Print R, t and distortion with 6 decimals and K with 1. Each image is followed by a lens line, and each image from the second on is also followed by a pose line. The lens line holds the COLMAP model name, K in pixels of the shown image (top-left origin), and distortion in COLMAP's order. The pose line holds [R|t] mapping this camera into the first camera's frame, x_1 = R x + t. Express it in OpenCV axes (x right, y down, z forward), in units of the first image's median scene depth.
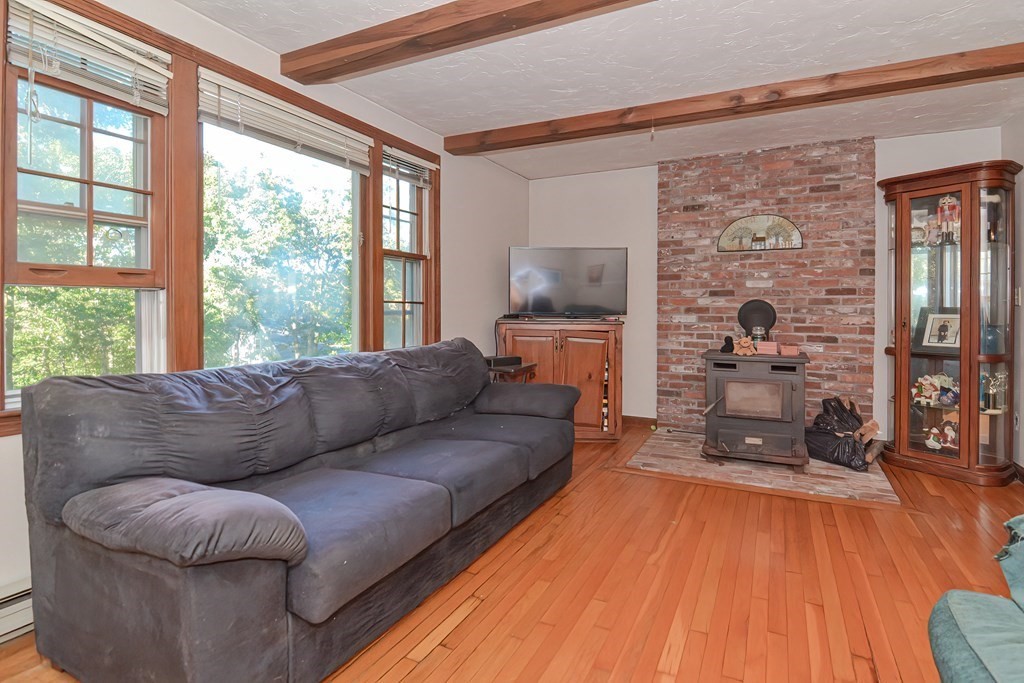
lens RADIAL K [[509.4, 0, 512.9], [0, 509.4, 310.5], [0, 0, 1]] dist [-0.000368, -0.000410]
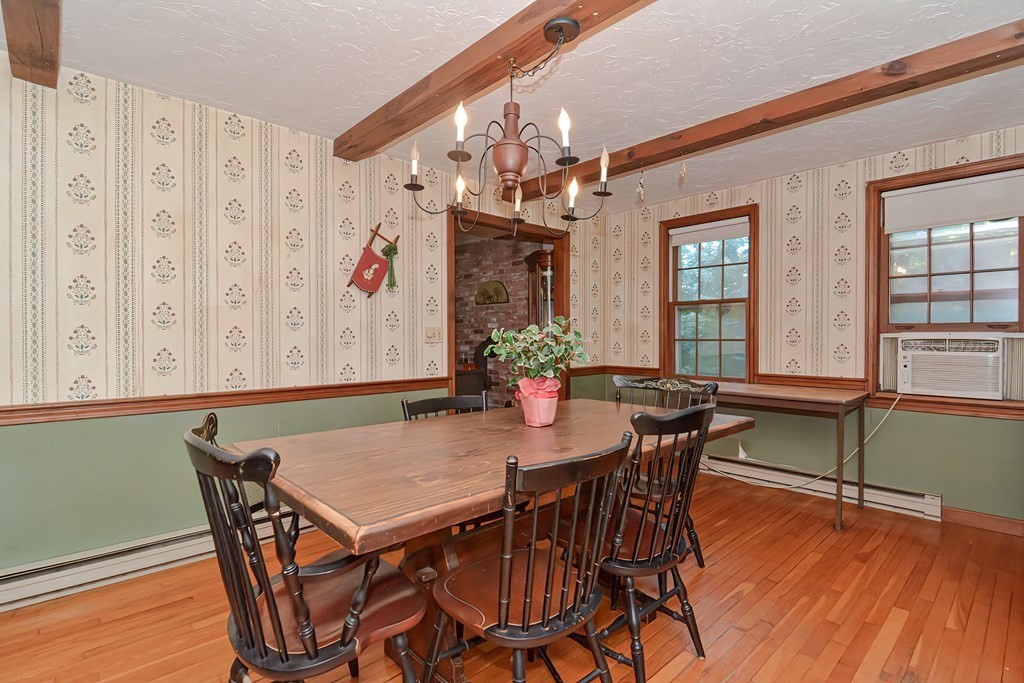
lens RADIAL K [[500.5, 0, 521.3], [0, 500.5, 340.9], [0, 0, 1]] dist [0.000772, -0.001008]
pose [[0.934018, -0.000589, -0.357226, 1.060134], [0.003202, 0.999972, 0.006724, -0.015316], [0.357212, -0.007424, 0.933994, -0.365842]]
